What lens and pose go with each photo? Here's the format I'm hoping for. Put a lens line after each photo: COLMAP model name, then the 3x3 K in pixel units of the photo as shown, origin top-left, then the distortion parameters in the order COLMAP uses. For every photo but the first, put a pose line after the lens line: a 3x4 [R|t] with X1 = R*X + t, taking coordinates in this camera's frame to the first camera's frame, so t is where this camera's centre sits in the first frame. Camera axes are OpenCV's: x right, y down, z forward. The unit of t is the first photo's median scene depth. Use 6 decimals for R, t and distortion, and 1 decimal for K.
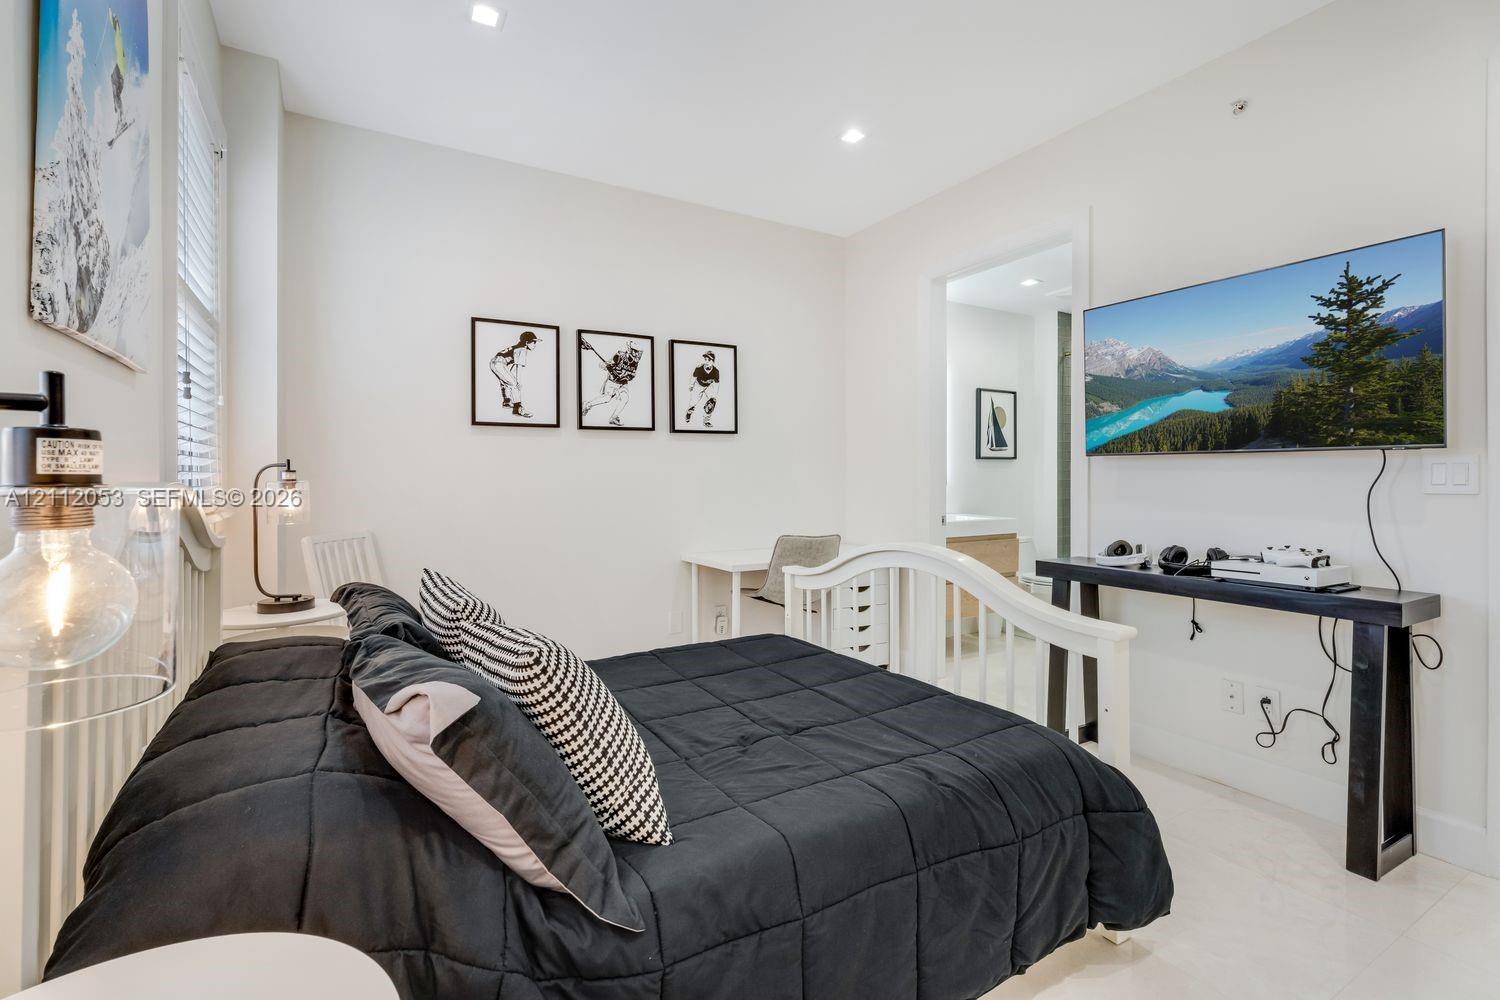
lens RADIAL K [[675.0, 0, 749.0], [0, 675.0, 488.6], [0, 0, 1]] dist [0.006716, 0.000639]
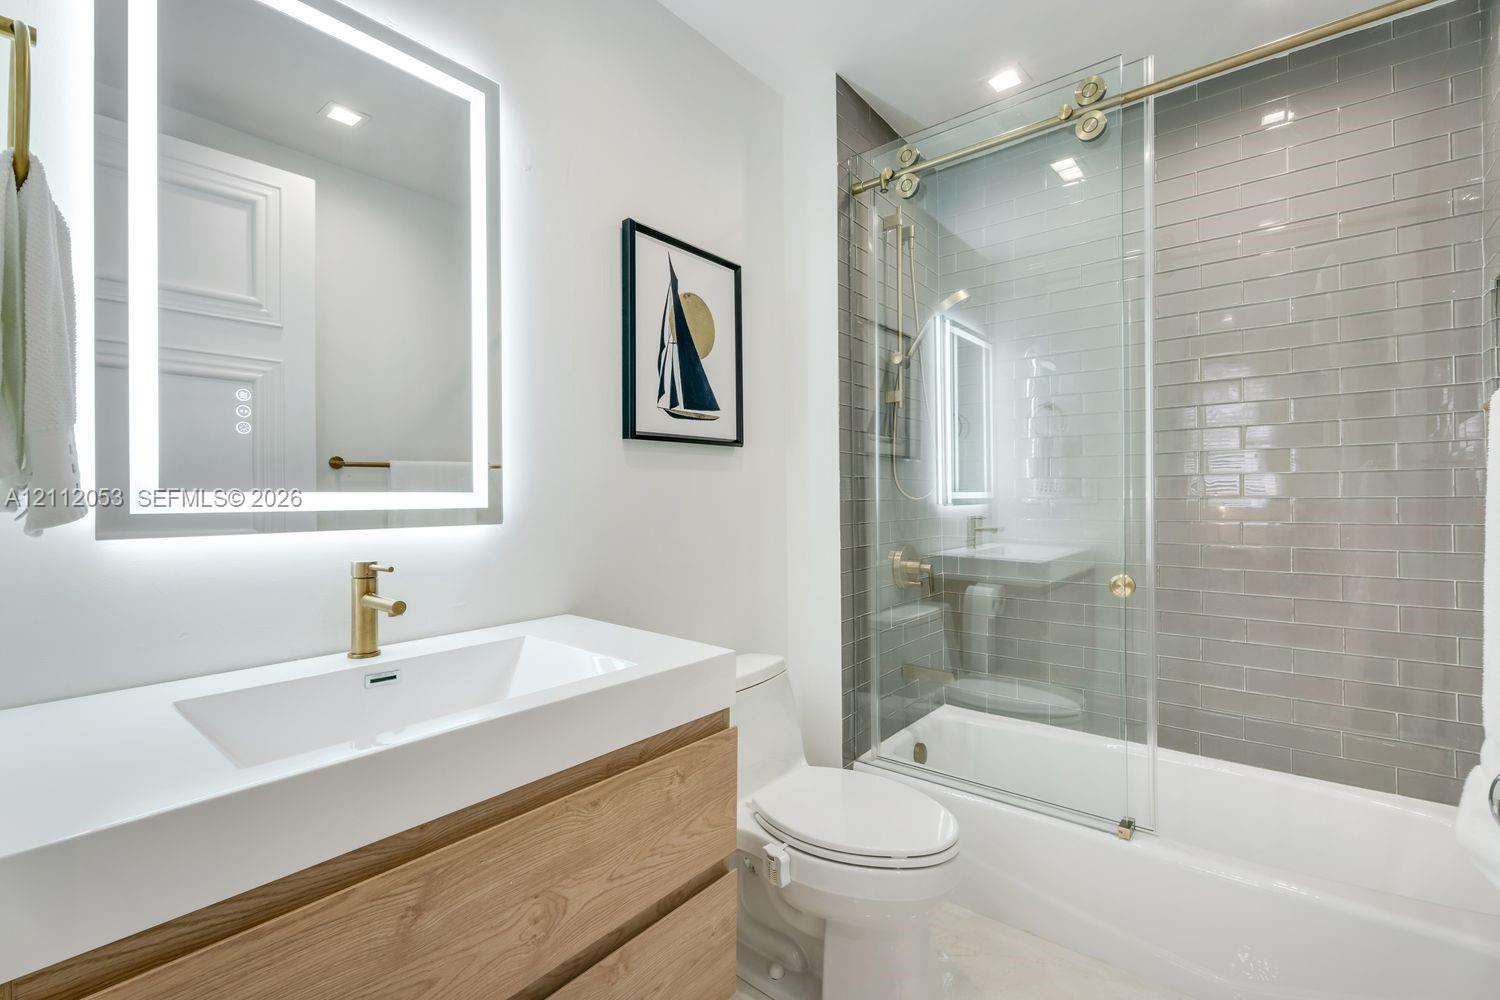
lens RADIAL K [[675.0, 0, 749.0], [0, 675.0, 497.1], [0, 0, 1]] dist [0.006716, 0.000639]
pose [[0.938898, -0.007454, 0.344114, 0.274792], [0.010554, 0.999919, -0.007136, -0.012634], [-0.344033, 0.010332, 0.938901, 0.658763]]
